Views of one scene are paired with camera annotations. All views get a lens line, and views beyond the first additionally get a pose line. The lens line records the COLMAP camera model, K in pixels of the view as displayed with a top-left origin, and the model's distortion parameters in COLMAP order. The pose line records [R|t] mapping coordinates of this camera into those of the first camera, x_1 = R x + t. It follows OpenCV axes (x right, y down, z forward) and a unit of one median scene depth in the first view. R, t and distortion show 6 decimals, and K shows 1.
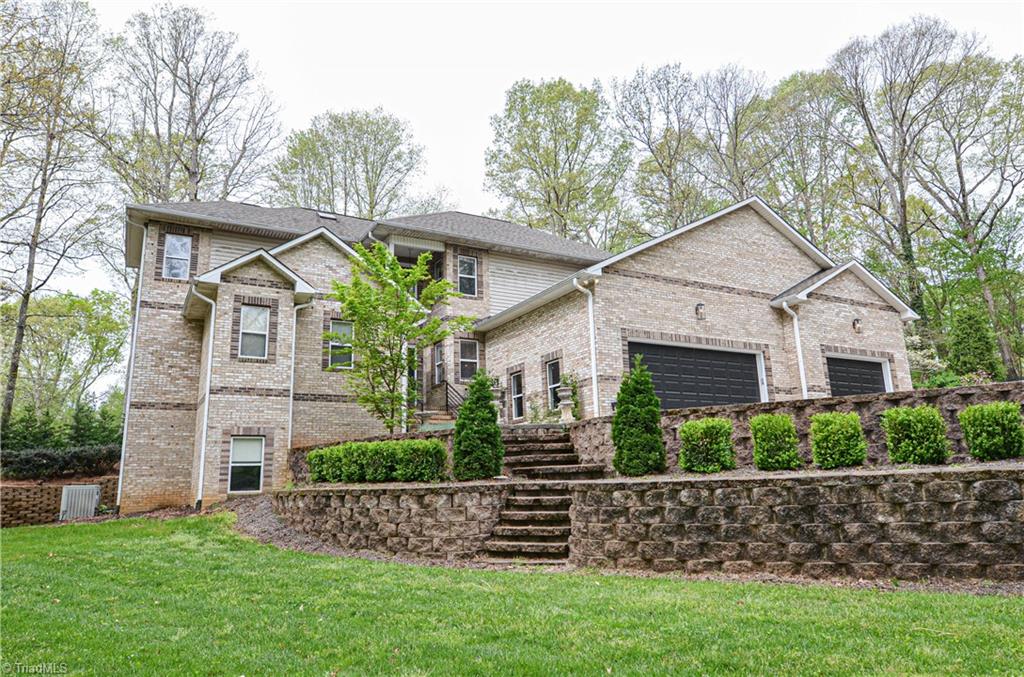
lens RADIAL K [[684.2, 0, 512.0], [0, 684.2, 327.8], [0, 0, 1]] dist [-0.011977, -0.001878]
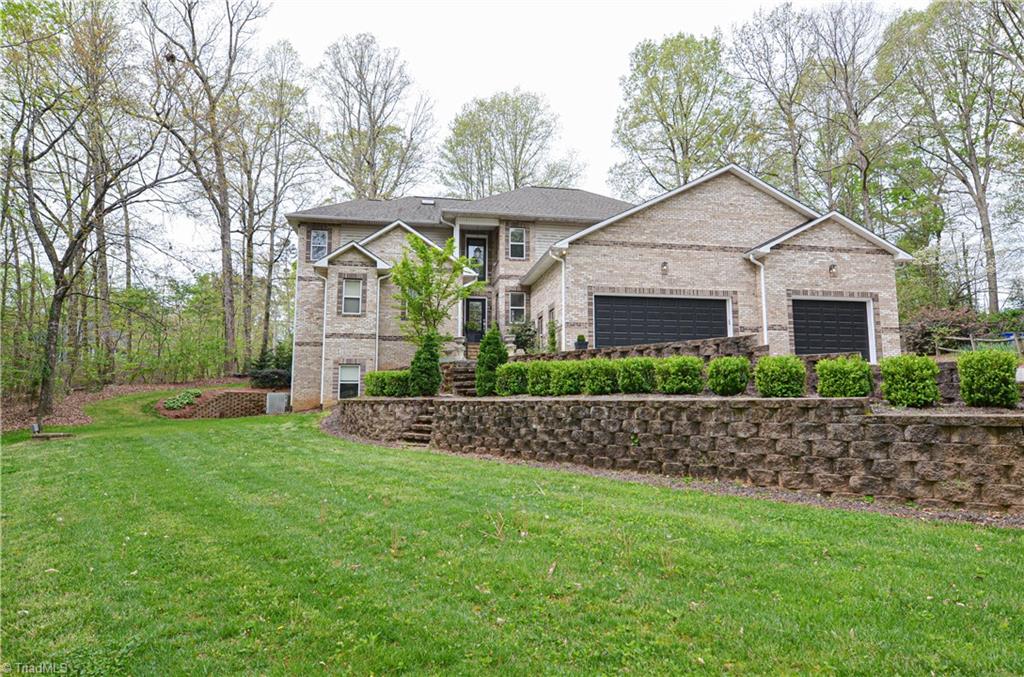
lens RADIAL K [[616.9, 0, 510.3], [0, 616.9, 334.1], [0, 0, 1]] dist [-0.011272, -0.006738]
pose [[0.940986, -0.008104, -0.338350, 0.385073], [0.050277, 0.991968, 0.116067, -0.048837], [0.334692, -0.126229, 0.933835, -0.161178]]
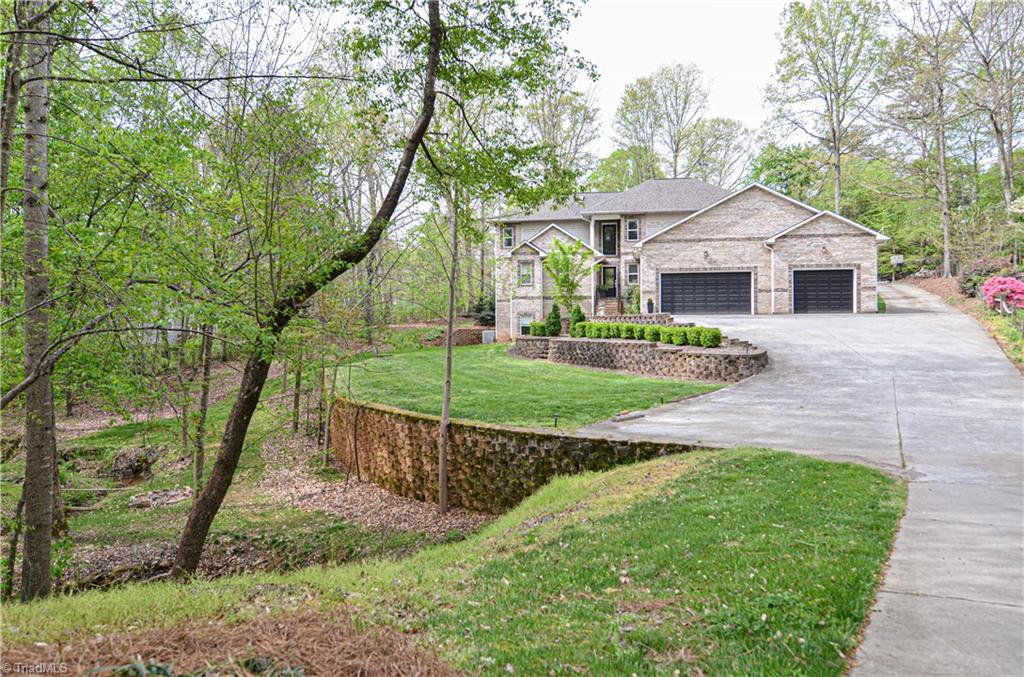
lens RADIAL K [[684.2, 0, 515.6], [0, 684.2, 339.4], [0, 0, 1]] dist [-0.011977, -0.001878]
pose [[0.773818, 0.034586, -0.632464, 1.106739], [0.130744, 0.968284, 0.212915, -0.279813], [0.619768, -0.247449, 0.744753, -0.893027]]
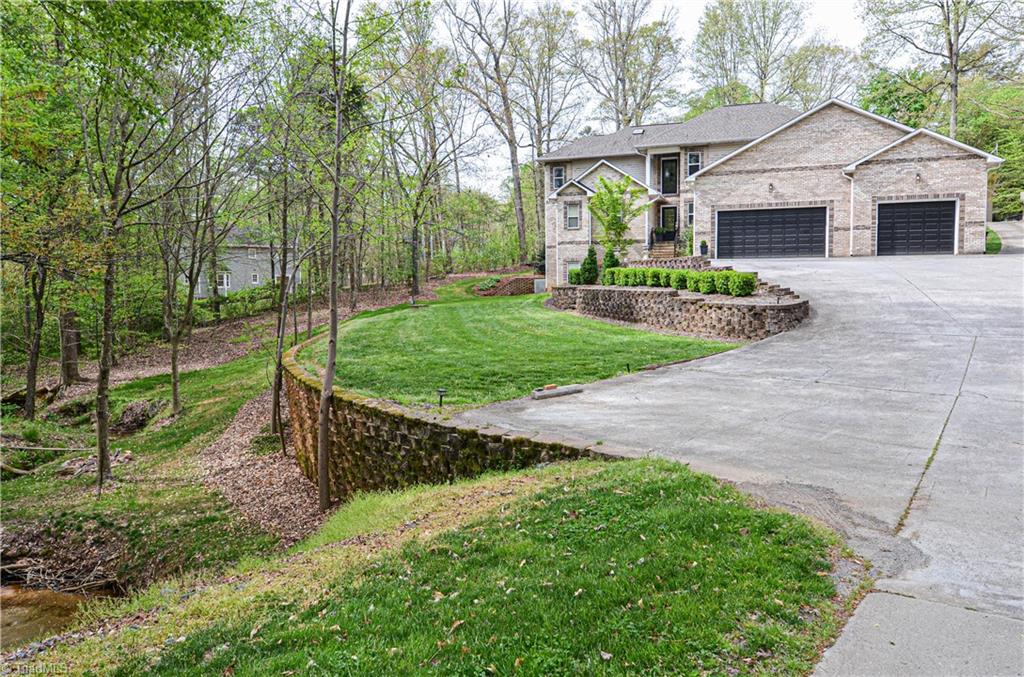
lens RADIAL K [[661.7, 0, 519.0], [0, 661.7, 334.8], [0, 0, 1]] dist [-0.019404, 0.000503]
pose [[0.666358, 0.081774, -0.741134, 1.095430], [0.167085, 0.952315, 0.255301, -0.197467], [0.726670, -0.293954, 0.620920, -0.587537]]
